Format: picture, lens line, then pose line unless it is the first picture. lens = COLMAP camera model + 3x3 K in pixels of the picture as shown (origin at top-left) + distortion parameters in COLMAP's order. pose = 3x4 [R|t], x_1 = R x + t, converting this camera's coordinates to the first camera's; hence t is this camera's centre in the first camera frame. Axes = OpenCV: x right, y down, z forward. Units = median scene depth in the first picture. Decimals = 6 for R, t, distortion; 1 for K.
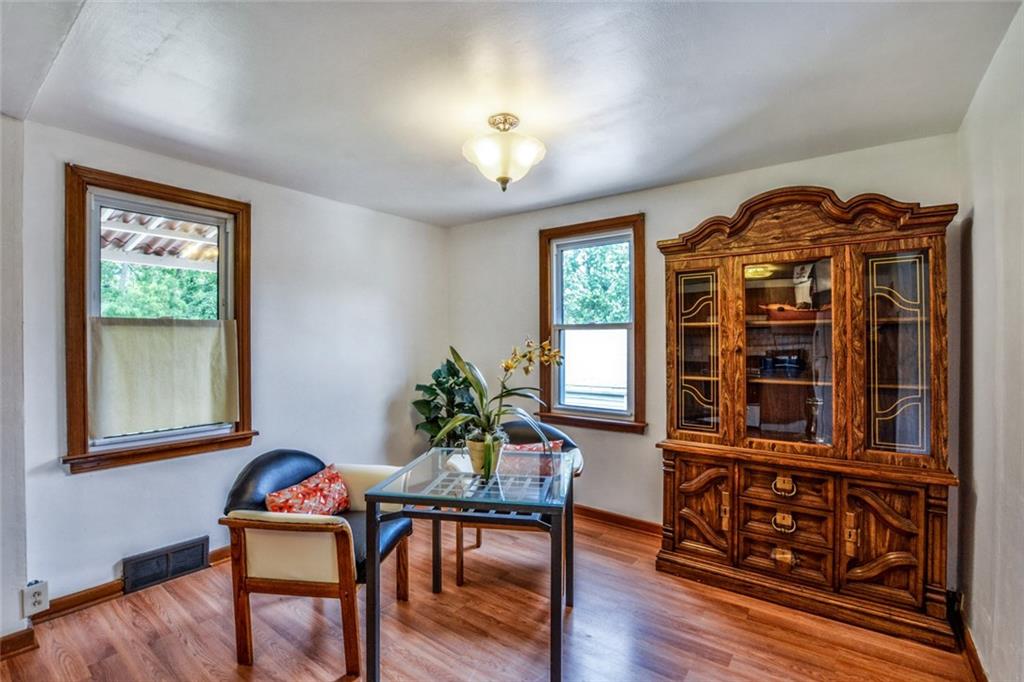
lens RADIAL K [[459.7, 0, 514.5], [0, 459.7, 343.4], [0, 0, 1]] dist [-0.034831, 0.006070]
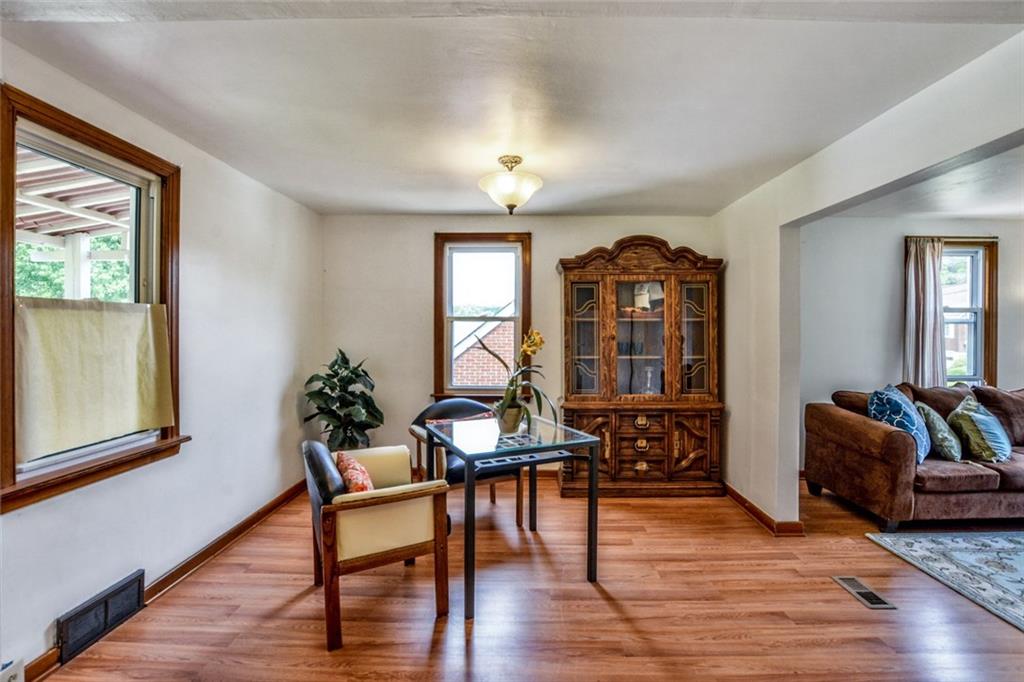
lens RADIAL K [[459.7, 0, 521.3], [0, 459.7, 331.2], [0, 0, 1]] dist [-0.034831, 0.006070]
pose [[0.812500, 0.002453, 0.582956, -0.642518], [0.000632, 0.999987, -0.005089, 0.002147], [-0.582960, 0.004503, 0.812488, -0.059281]]
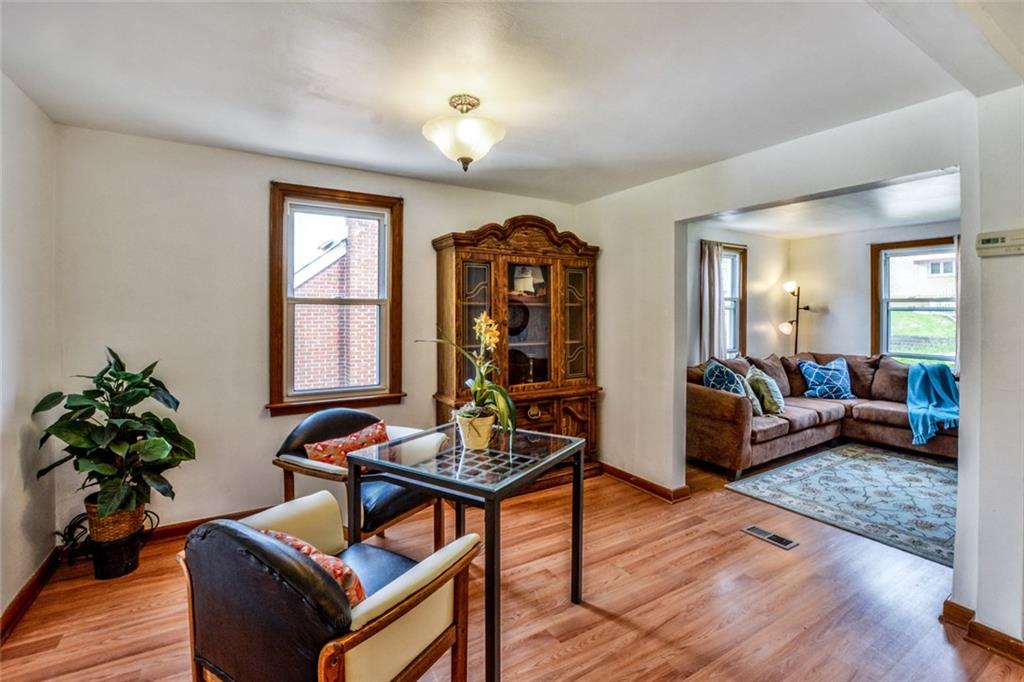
lens RADIAL K [[459.7, 0, 524.7], [0, 459.7, 313.4], [0, 0, 1]] dist [-0.034831, 0.006070]
pose [[0.373543, 0.004369, 0.927603, -0.782968], [0.005226, 0.999963, -0.006814, -0.005588], [-0.927598, 0.007393, 0.373506, 0.422682]]
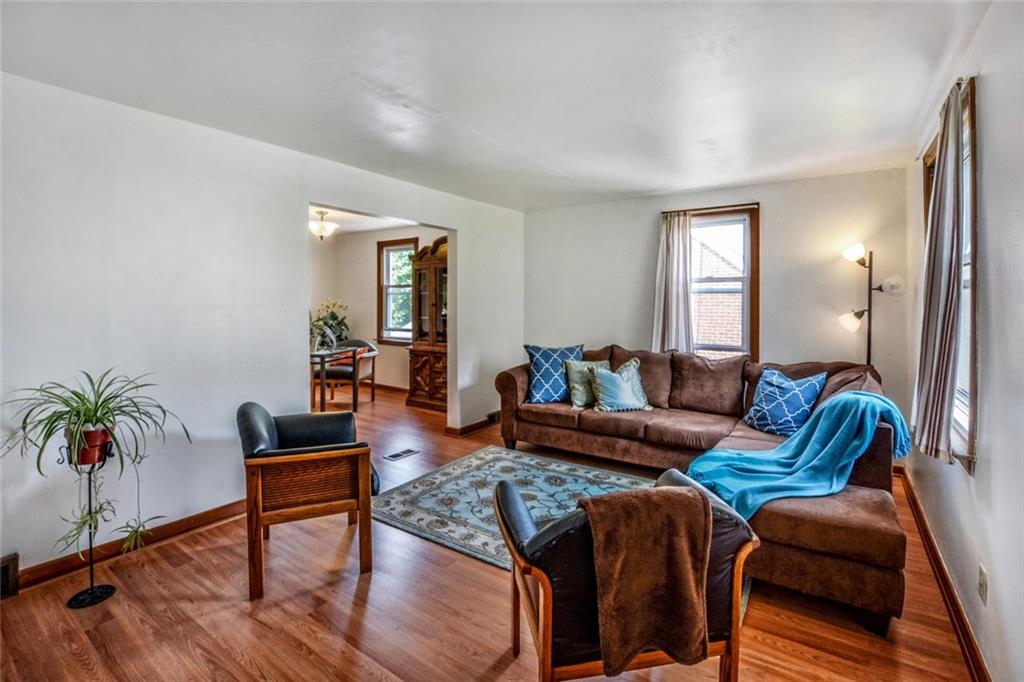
lens RADIAL K [[459.7, 0, 514.0], [0, 459.7, 308.0], [0, 0, 1]] dist [-0.034831, 0.006070]
pose [[0.999370, 0.003814, 0.035276, 0.809659], [-0.004068, 0.999966, 0.007133, 0.012862], [-0.035247, -0.007272, 0.999352, -1.318148]]
